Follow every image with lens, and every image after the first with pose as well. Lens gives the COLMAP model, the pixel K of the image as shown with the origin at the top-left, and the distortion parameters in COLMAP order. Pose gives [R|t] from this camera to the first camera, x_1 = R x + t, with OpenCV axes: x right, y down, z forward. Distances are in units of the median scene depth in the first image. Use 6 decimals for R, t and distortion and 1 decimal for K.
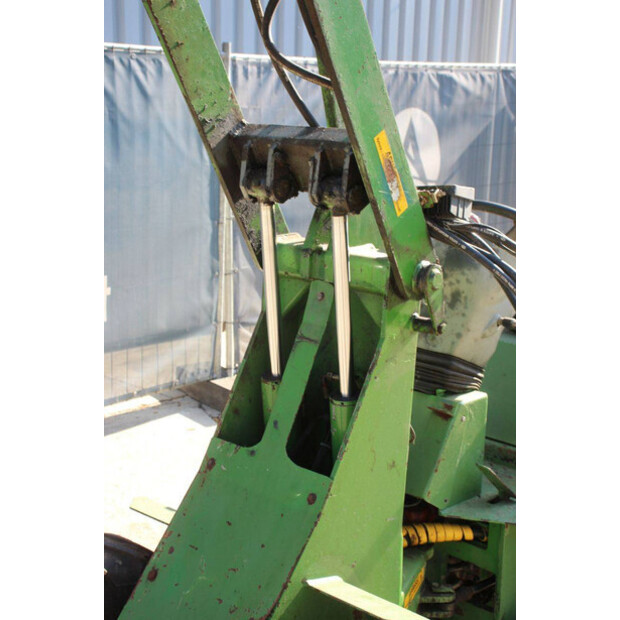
lens RADIAL K [[999.2, 0, 310.0], [0, 999.2, 310.0], [0, 0, 1]] dist [0.042015, 0.084880]
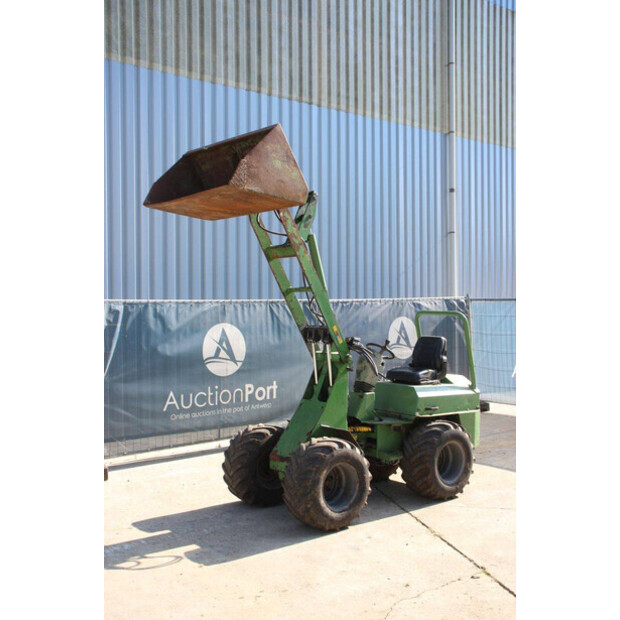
lens RADIAL K [[671.7, 0, 310.0], [0, 671.7, 310.0], [0, 0, 1]] dist [0.004251, 0.005957]
pose [[0.989600, -0.033159, -0.139970, 0.360670], [0.003551, 0.978402, -0.206681, 0.362615], [0.143800, 0.204035, 0.968345, -1.890603]]
